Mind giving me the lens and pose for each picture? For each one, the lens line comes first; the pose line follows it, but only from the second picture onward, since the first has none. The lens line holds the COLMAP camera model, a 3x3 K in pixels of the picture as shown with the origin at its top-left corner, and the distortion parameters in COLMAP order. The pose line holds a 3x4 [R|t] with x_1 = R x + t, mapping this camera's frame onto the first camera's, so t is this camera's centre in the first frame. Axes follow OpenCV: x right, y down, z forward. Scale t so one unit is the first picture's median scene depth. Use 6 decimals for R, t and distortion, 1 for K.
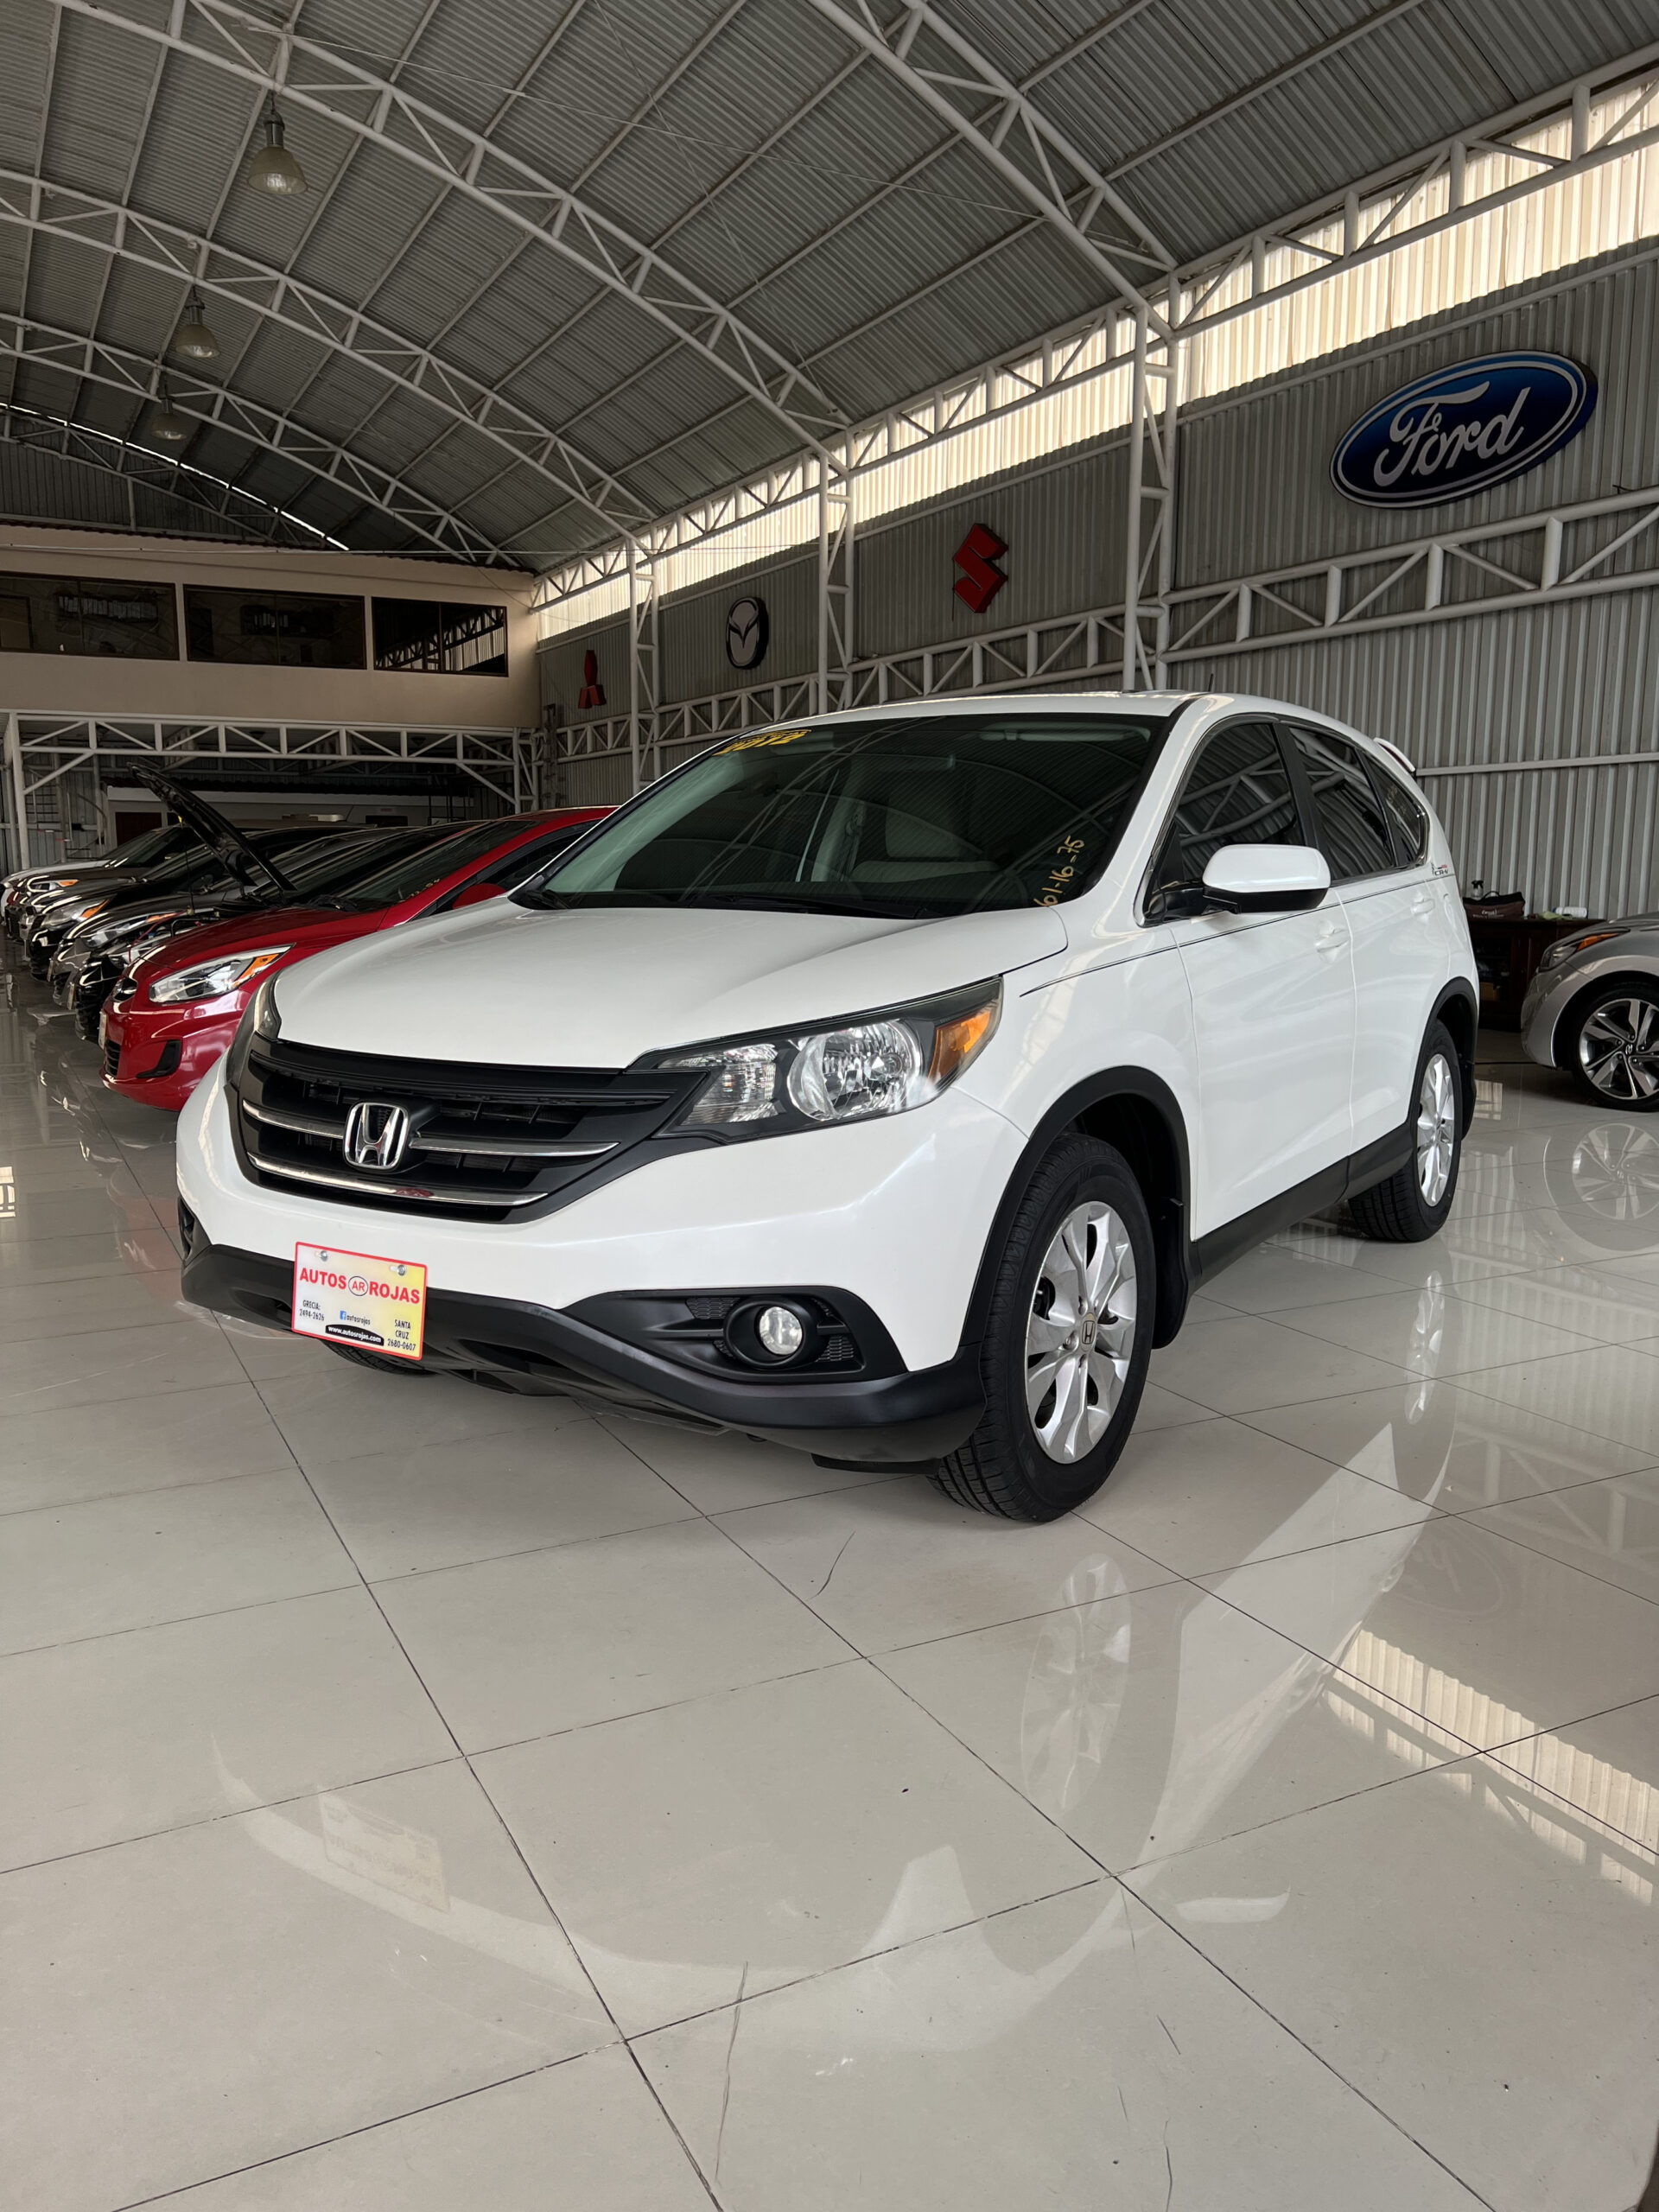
lens RADIAL K [[1697.4, 0, 823.2], [0, 1697.4, 1103.9], [0, 0, 1]] dist [0.046980, -0.052955]
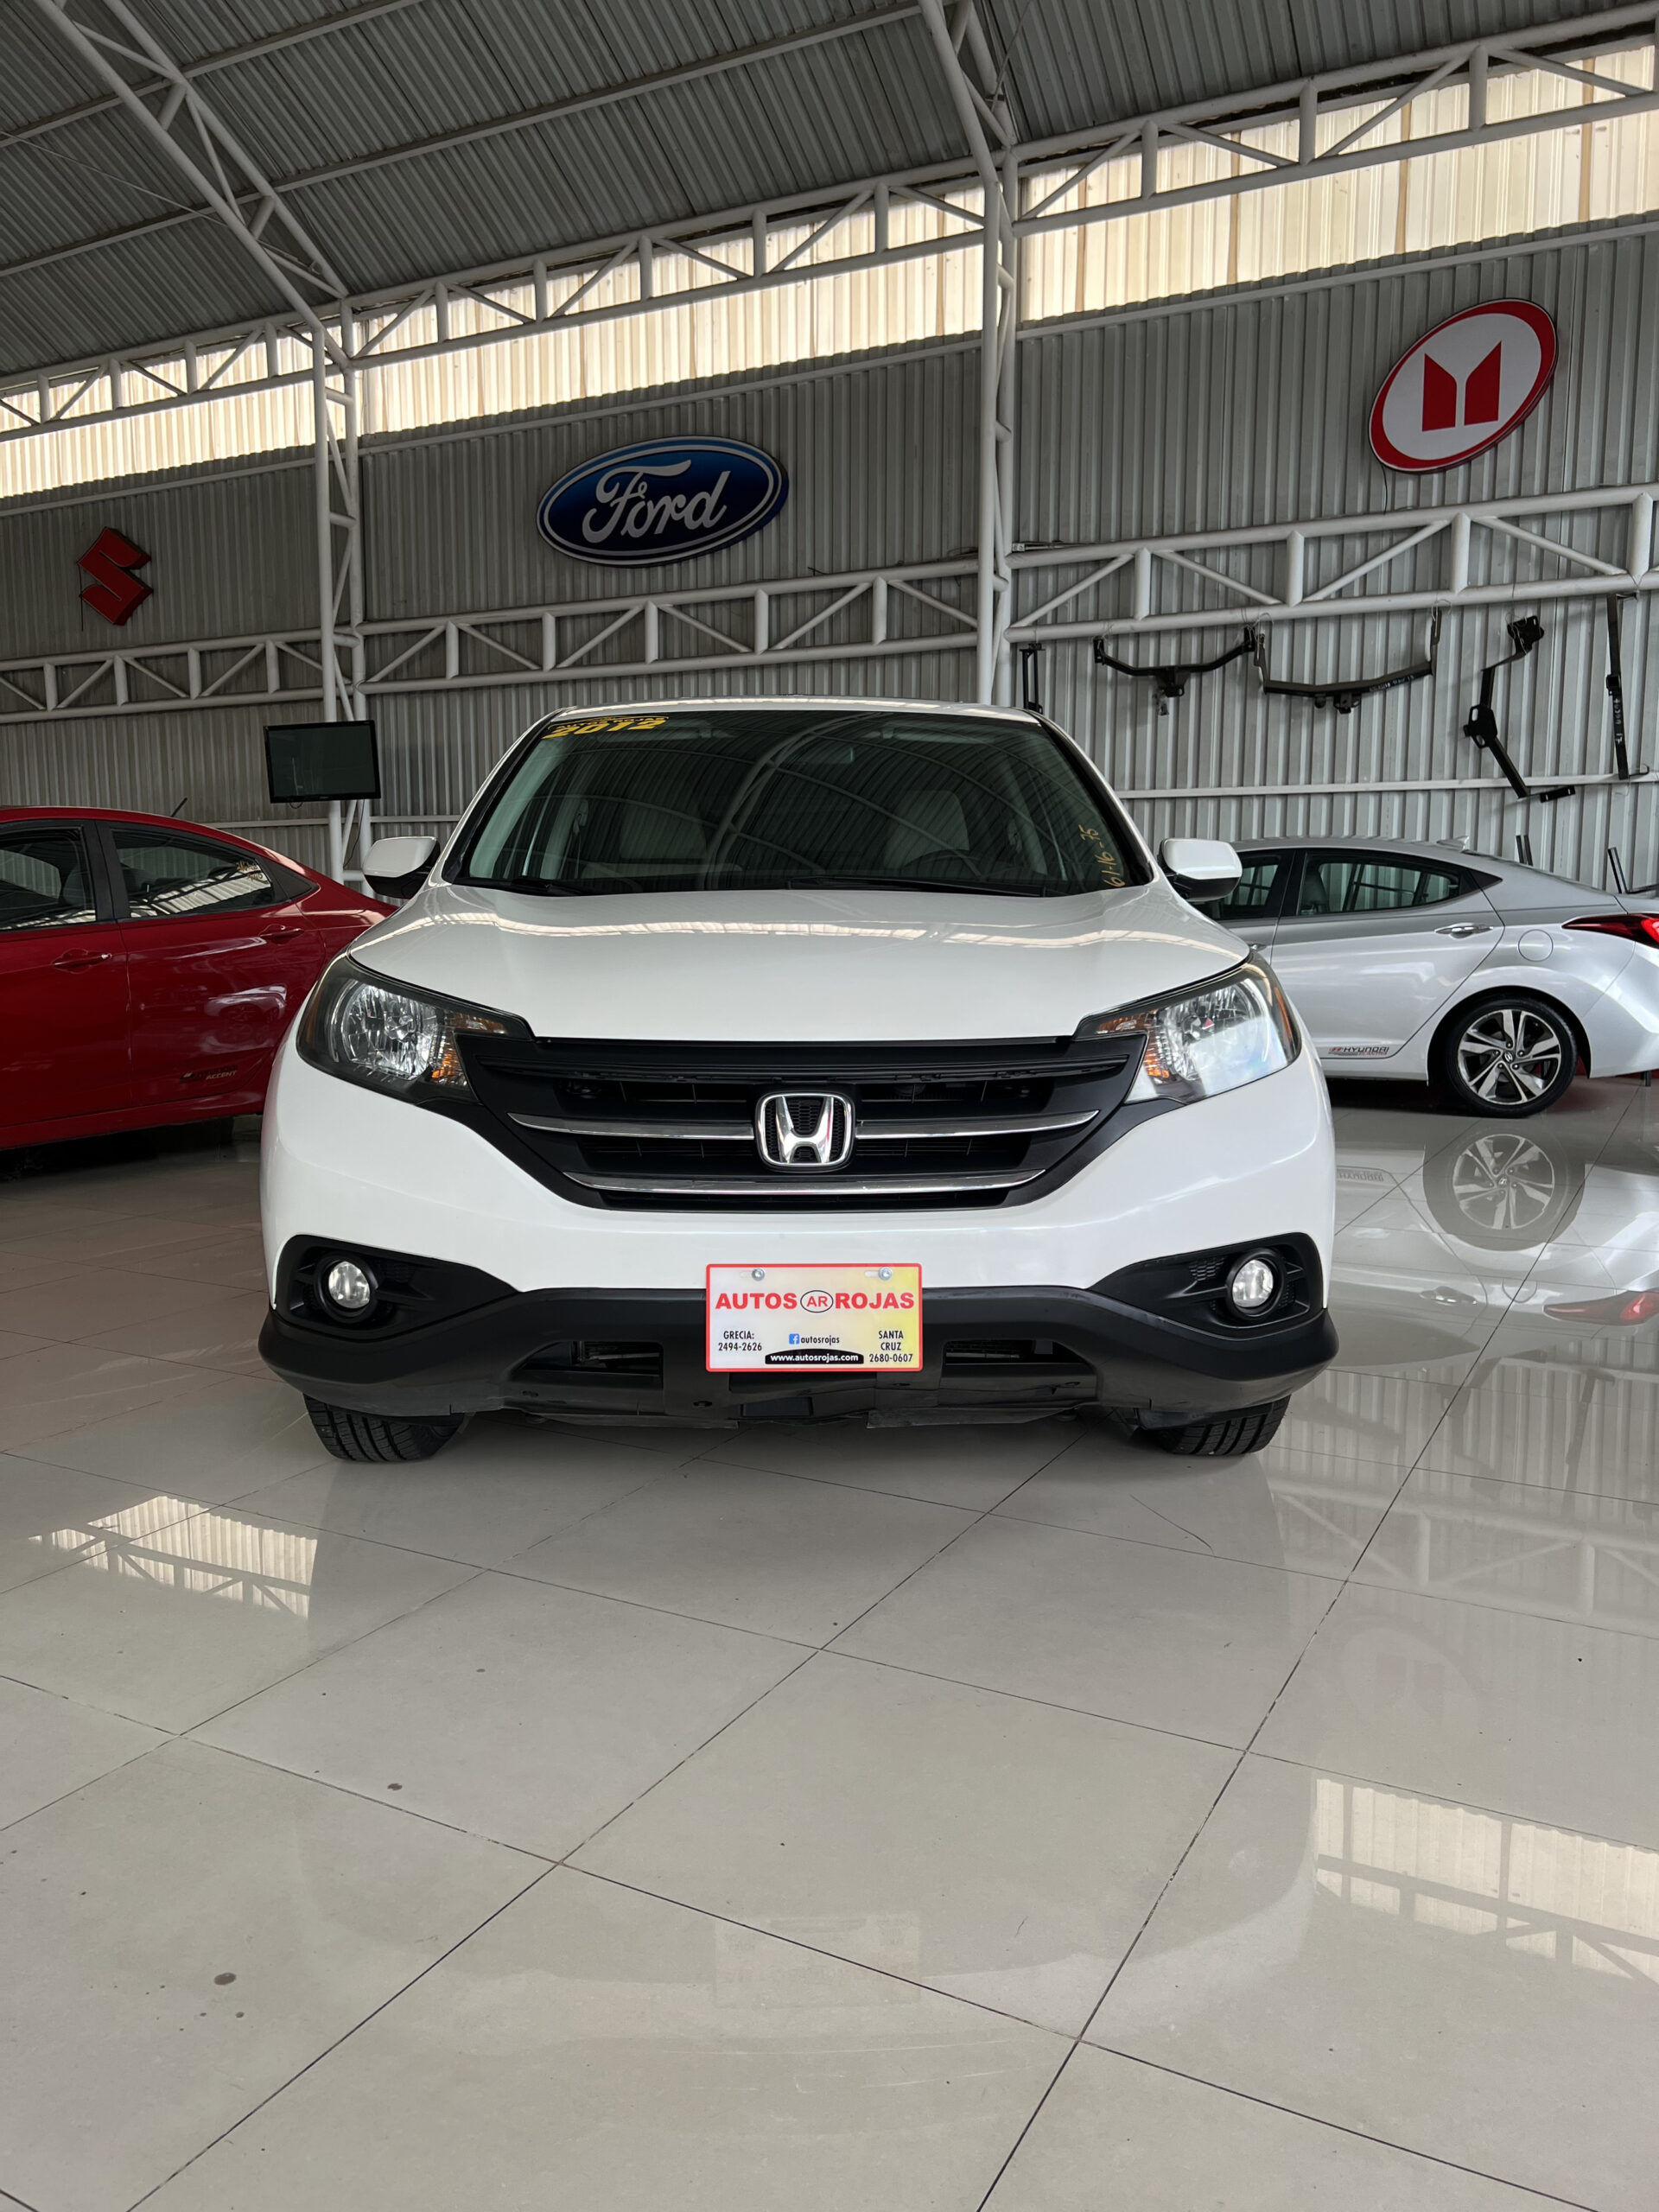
lens RADIAL K [[1697.4, 0, 821.5], [0, 1697.4, 1098.2], [0, 0, 1]] dist [0.046980, -0.052955]
pose [[0.824227, -0.062326, 0.562819, -0.176795], [0.081067, 0.996674, -0.008349, 0.002525], [-0.560427, 0.052507, 0.826538, 0.064977]]
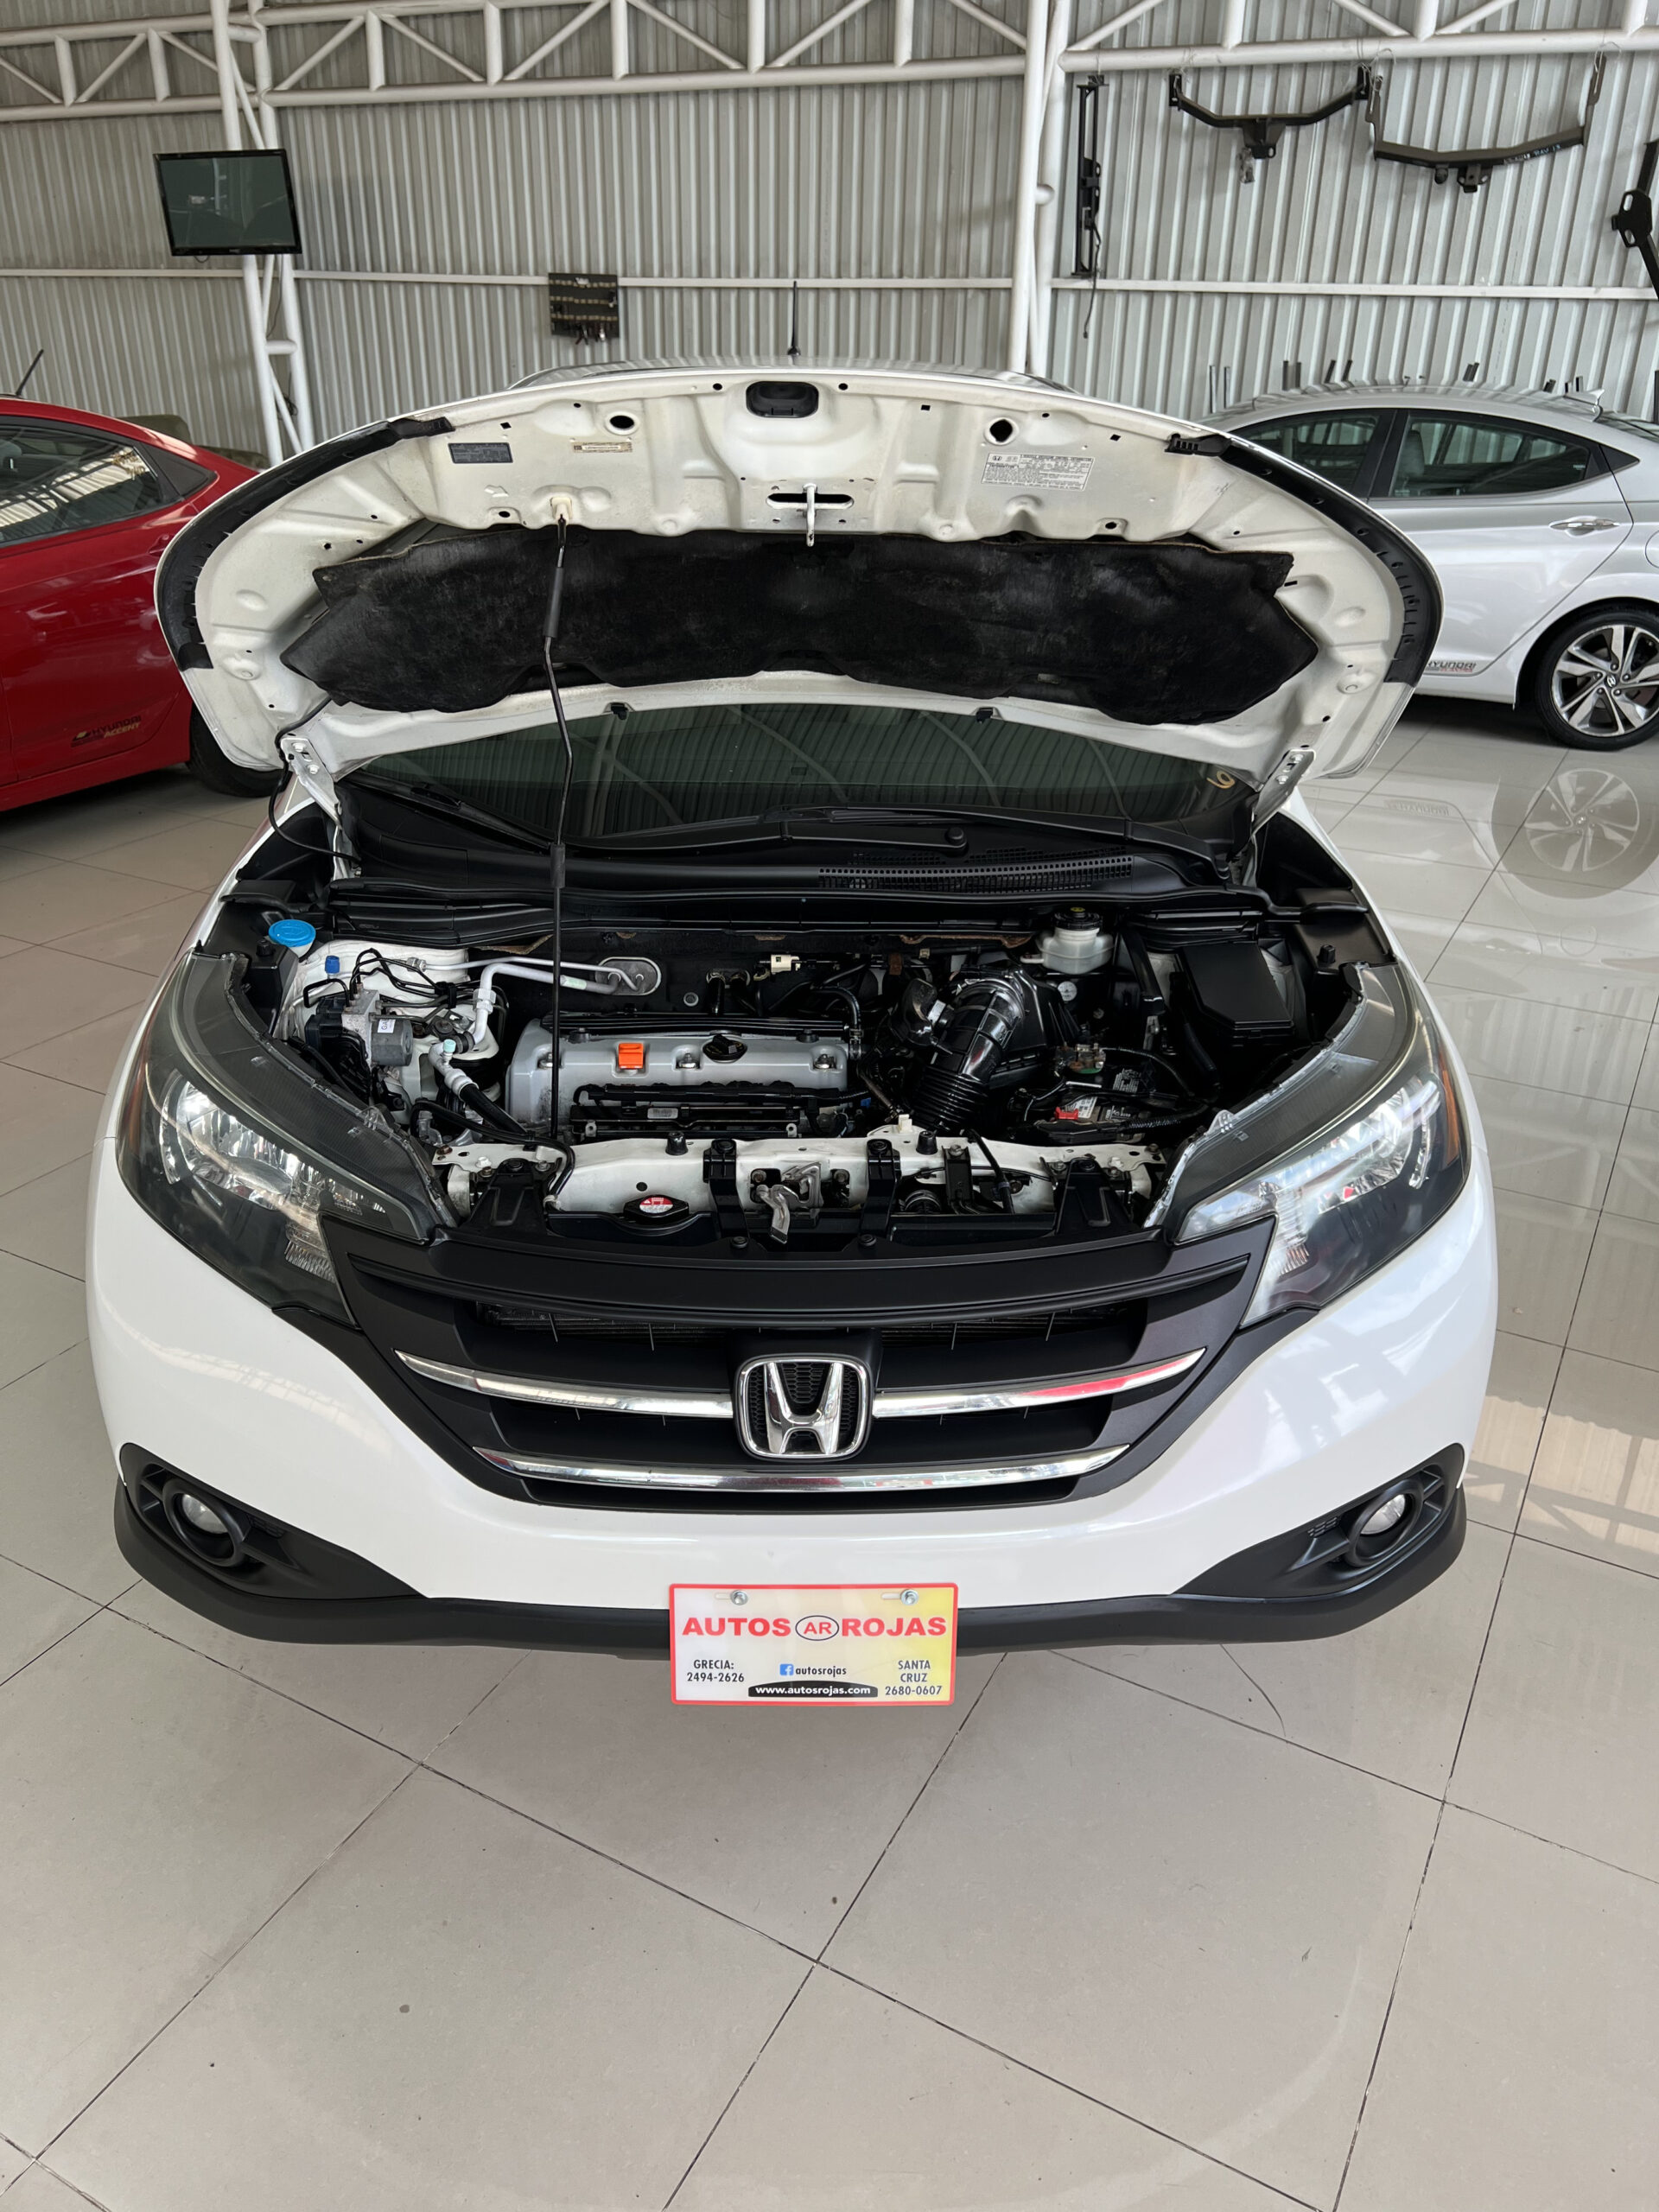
lens RADIAL K [[1697.4, 0, 830.7], [0, 1697.4, 1098.0], [0, 0, 1]] dist [0.046980, -0.052955]
pose [[0.822497, -0.232957, 0.518874, -0.132209], [0.065747, 0.945100, 0.320100, -0.069844], [-0.564957, -0.229167, 0.792657, 0.122600]]
